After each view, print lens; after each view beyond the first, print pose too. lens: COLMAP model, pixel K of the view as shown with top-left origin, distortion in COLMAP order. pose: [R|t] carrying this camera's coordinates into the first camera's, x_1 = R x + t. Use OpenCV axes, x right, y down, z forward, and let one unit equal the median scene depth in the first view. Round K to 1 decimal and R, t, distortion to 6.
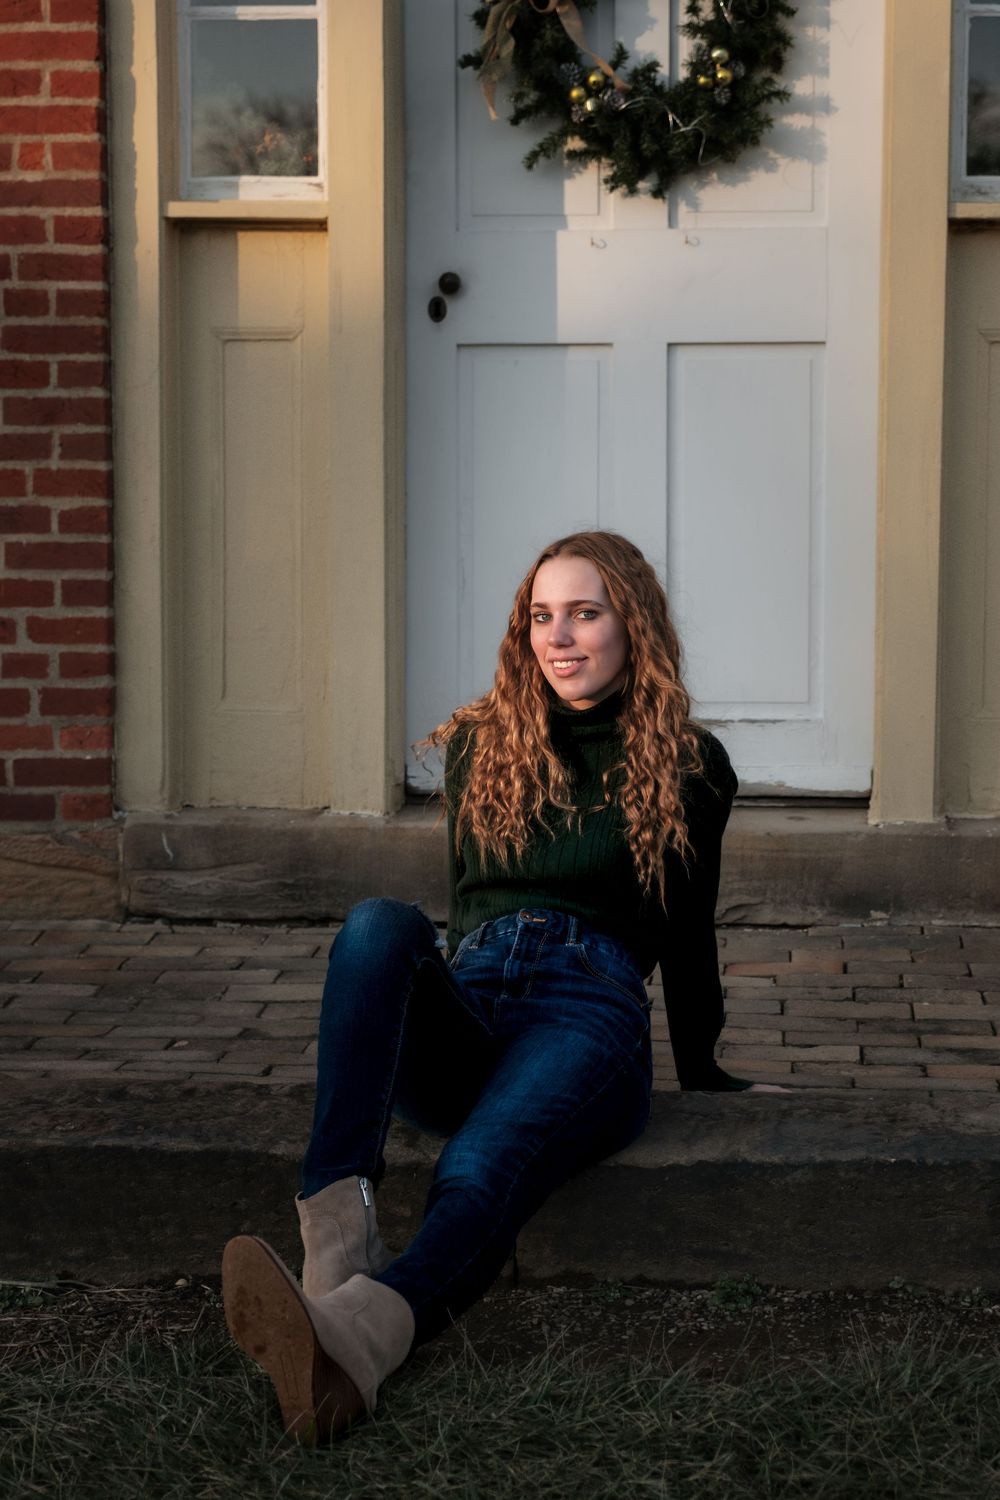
lens RADIAL K [[2899.9, 0, 507.2], [0, 2899.9, 759.0], [0, 0, 1]] dist [-0.014474, 0.000000]
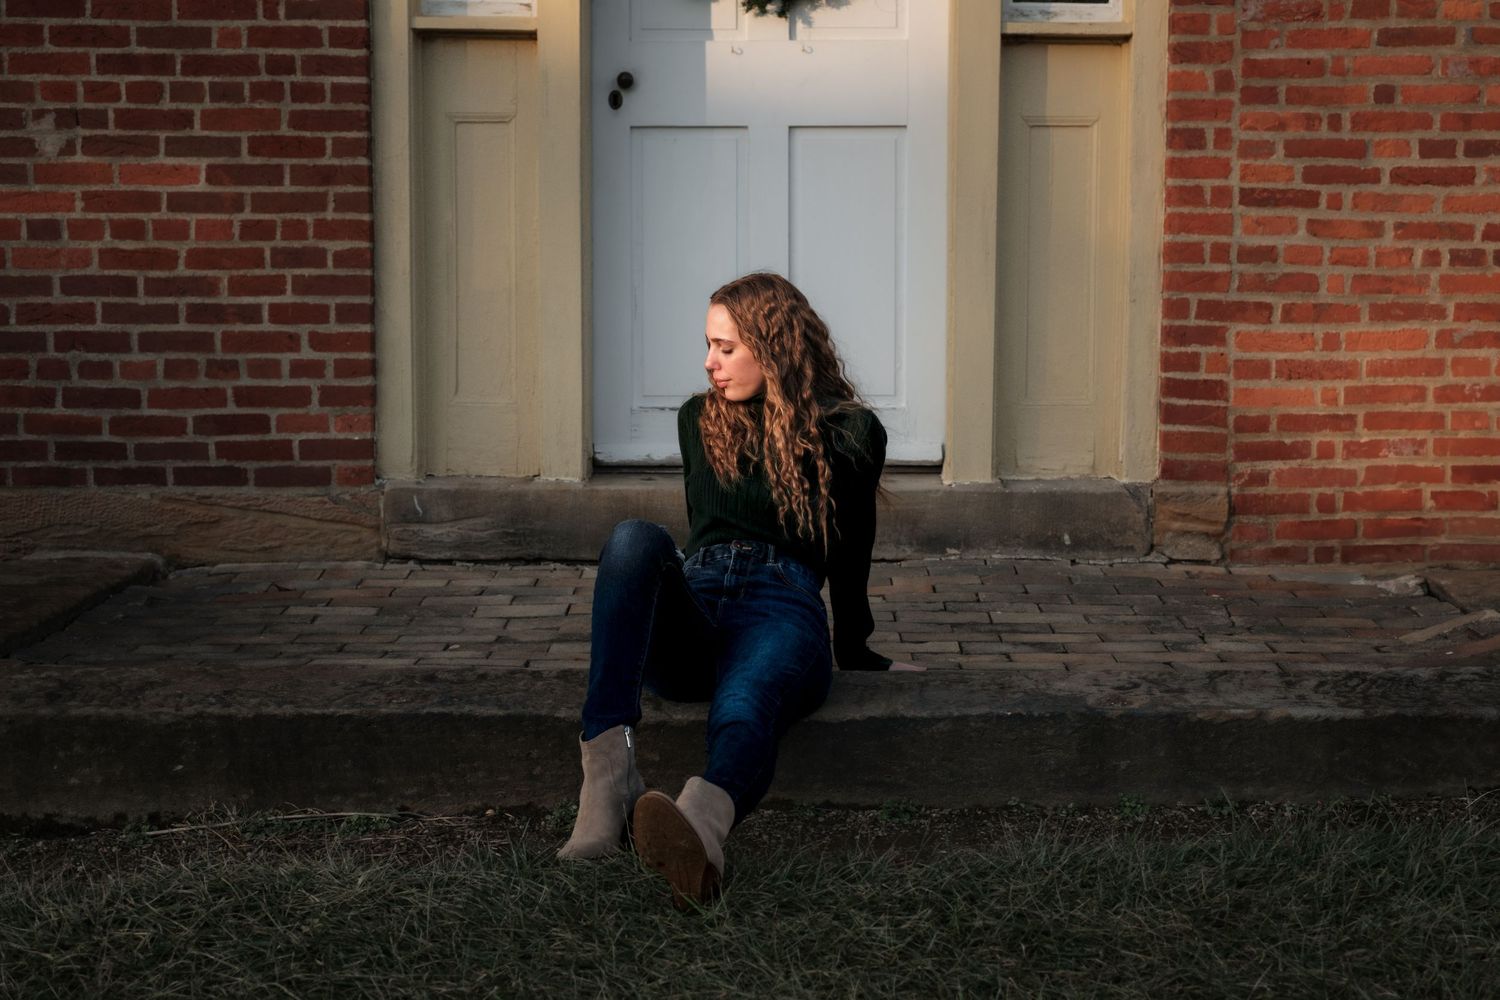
lens RADIAL K [[2285.4, 0, 735.8], [0, 2285.4, 502.1], [0, 0, 1]] dist [-0.032815, 0.000000]
pose [[0.996960, -0.007275, 0.077579, -0.054026], [0.005960, 0.999835, 0.017167, 0.011881], [-0.077691, -0.016652, 0.996838, -0.050619]]
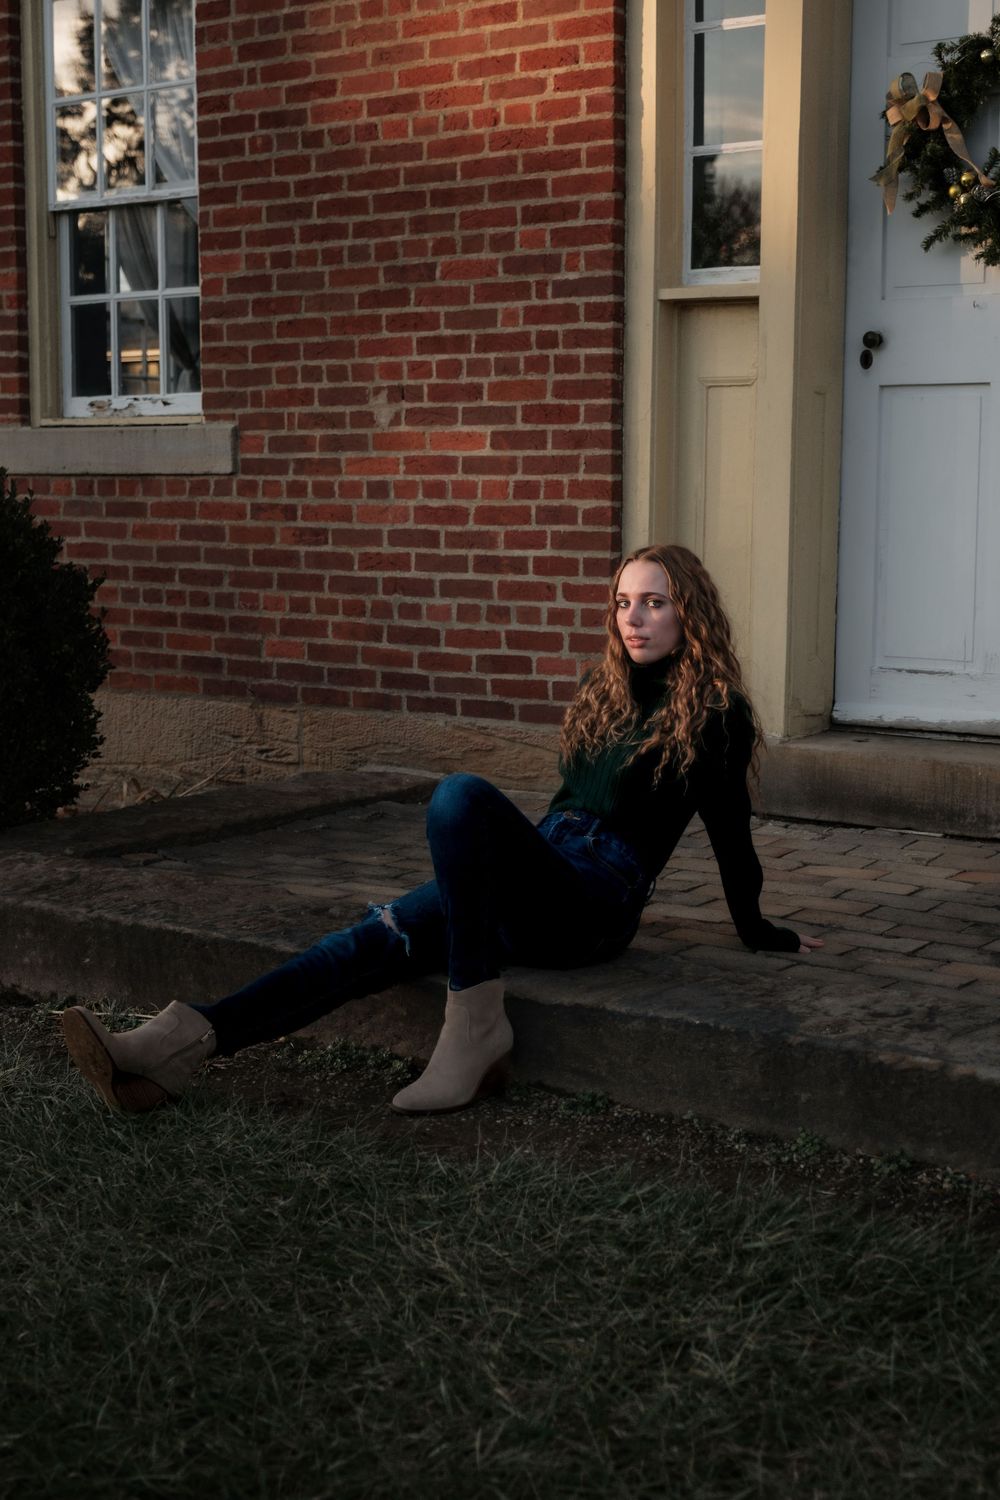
lens RADIAL K [[2054.1, 0, 499.5], [0, 2054.1, 751.2], [0, 0, 1]] dist [-0.094047, 0.000000]
pose [[0.847414, 0.066636, -0.526734, 0.354096], [-0.046665, 0.997601, 0.051130, -0.016649], [0.528878, -0.018748, 0.848491, 0.119533]]
